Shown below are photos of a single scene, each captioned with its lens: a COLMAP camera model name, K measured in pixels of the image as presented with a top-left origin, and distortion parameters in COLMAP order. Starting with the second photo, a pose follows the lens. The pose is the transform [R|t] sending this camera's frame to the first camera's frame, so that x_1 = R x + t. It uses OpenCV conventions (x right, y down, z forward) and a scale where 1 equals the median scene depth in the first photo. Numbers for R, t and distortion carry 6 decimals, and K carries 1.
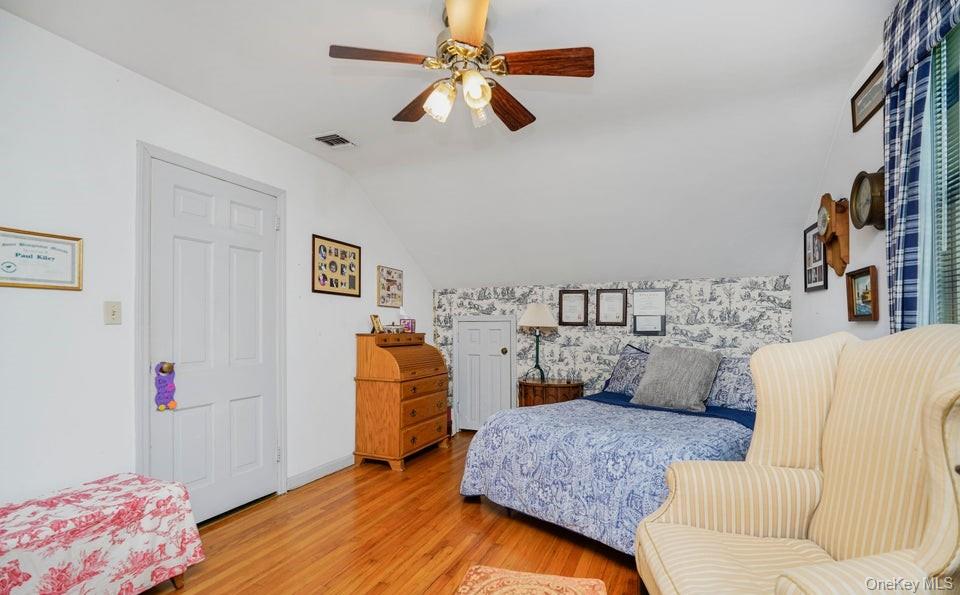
lens RADIAL K [[426.8, 0, 480.3], [0, 426.8, 329.0], [0, 0, 1]] dist [-0.038555, -0.000087]
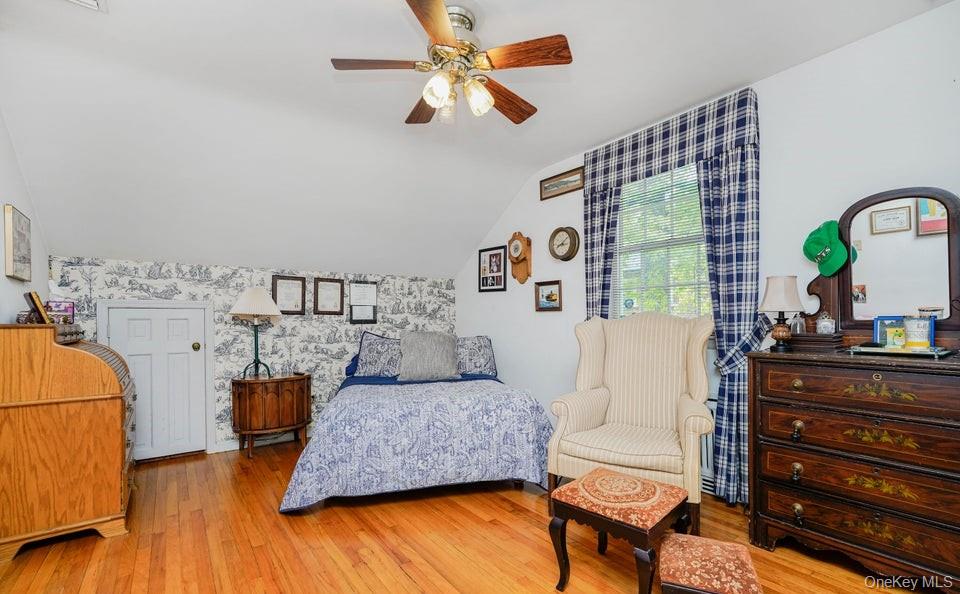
lens RADIAL K [[446.9, 0, 481.0], [0, 446.9, 318.4], [0, 0, 1]] dist [0.000629, -0.000116]
pose [[0.507865, -0.001521, 0.861435, -0.448344], [0.005515, 0.999984, -0.001486, 0.005118], [-0.861419, 0.005505, 0.507866, 0.152467]]
